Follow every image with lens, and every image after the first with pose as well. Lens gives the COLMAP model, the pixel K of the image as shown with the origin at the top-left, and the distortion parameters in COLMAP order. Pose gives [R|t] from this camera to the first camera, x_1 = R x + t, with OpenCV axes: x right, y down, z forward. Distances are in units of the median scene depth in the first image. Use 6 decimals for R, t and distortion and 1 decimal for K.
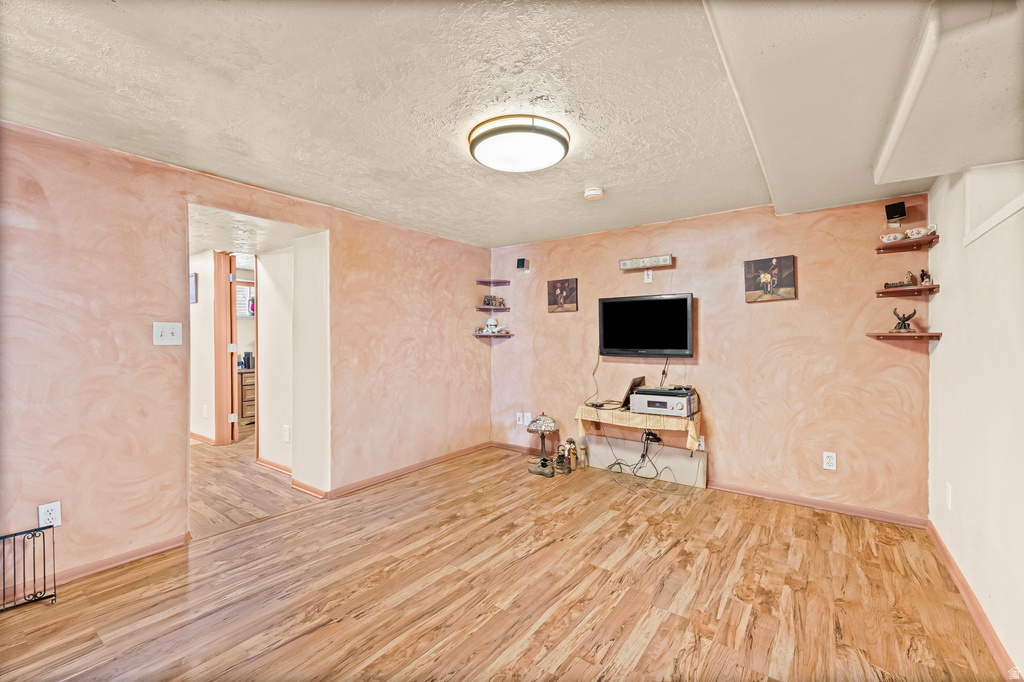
lens RADIAL K [[439.5, 0, 511.0], [0, 439.5, 341.3], [0, 0, 1]] dist [0.004610, -0.000241]
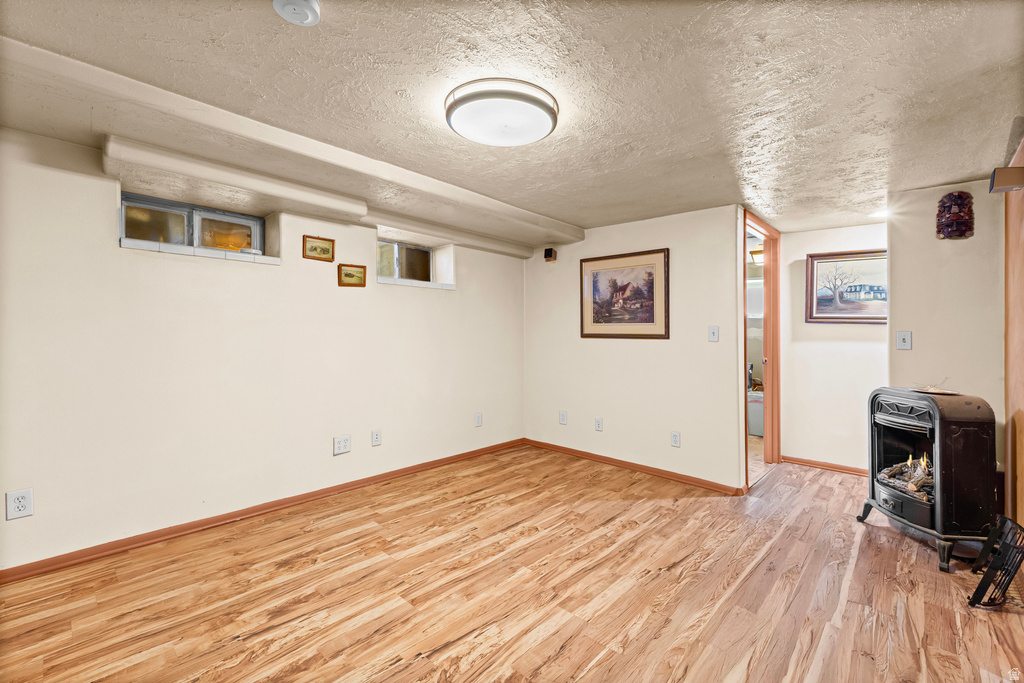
lens RADIAL K [[439.5, 0, 512.9], [0, 439.5, 336.1], [0, 0, 1]] dist [0.004610, -0.000241]
pose [[-0.992710, -0.014962, 0.119592, -0.103301], [-0.013572, 0.999831, 0.012431, -0.014468], [-0.119758, 0.010718, -0.992745, 1.908053]]
